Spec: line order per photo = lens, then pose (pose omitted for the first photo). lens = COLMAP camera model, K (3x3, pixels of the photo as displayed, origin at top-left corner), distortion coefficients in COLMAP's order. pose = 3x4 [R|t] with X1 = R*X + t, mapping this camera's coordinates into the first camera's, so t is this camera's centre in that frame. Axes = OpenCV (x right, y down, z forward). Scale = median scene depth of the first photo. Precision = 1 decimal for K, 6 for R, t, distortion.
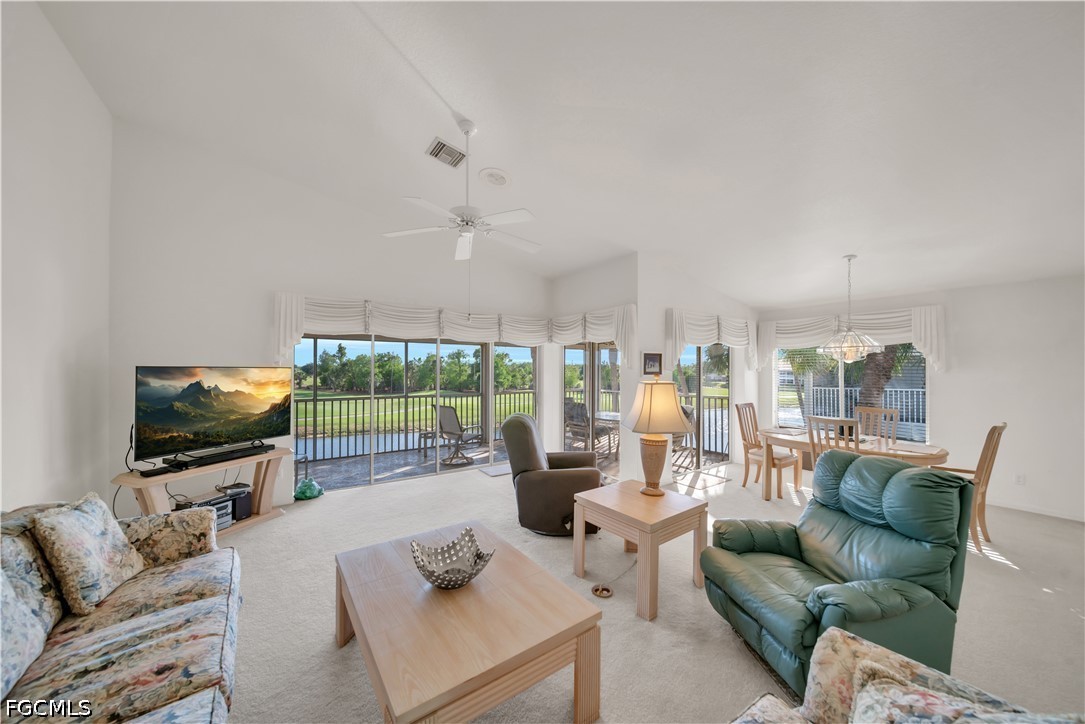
lens RADIAL K [[440.6, 0, 542.5], [0, 440.6, 362.0], [0, 0, 1]] dist [-0.000692, -0.000021]
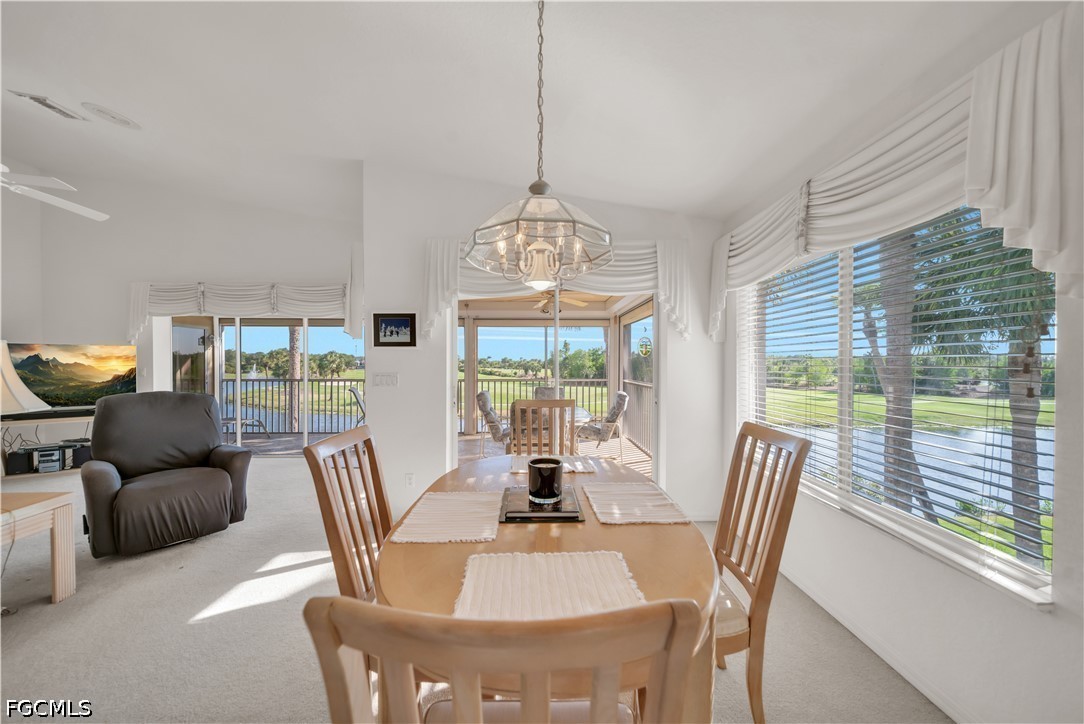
lens RADIAL K [[421.3, 0, 542.0], [0, 421.3, 362.0], [0, 0, 1]] dist [-0.000328, 0.000035]
pose [[0.786581, -0.003866, -0.617476, 0.478665], [0.008125, 0.999959, 0.004090, 0.030273], [0.617434, -0.008235, 0.786579, 0.386836]]
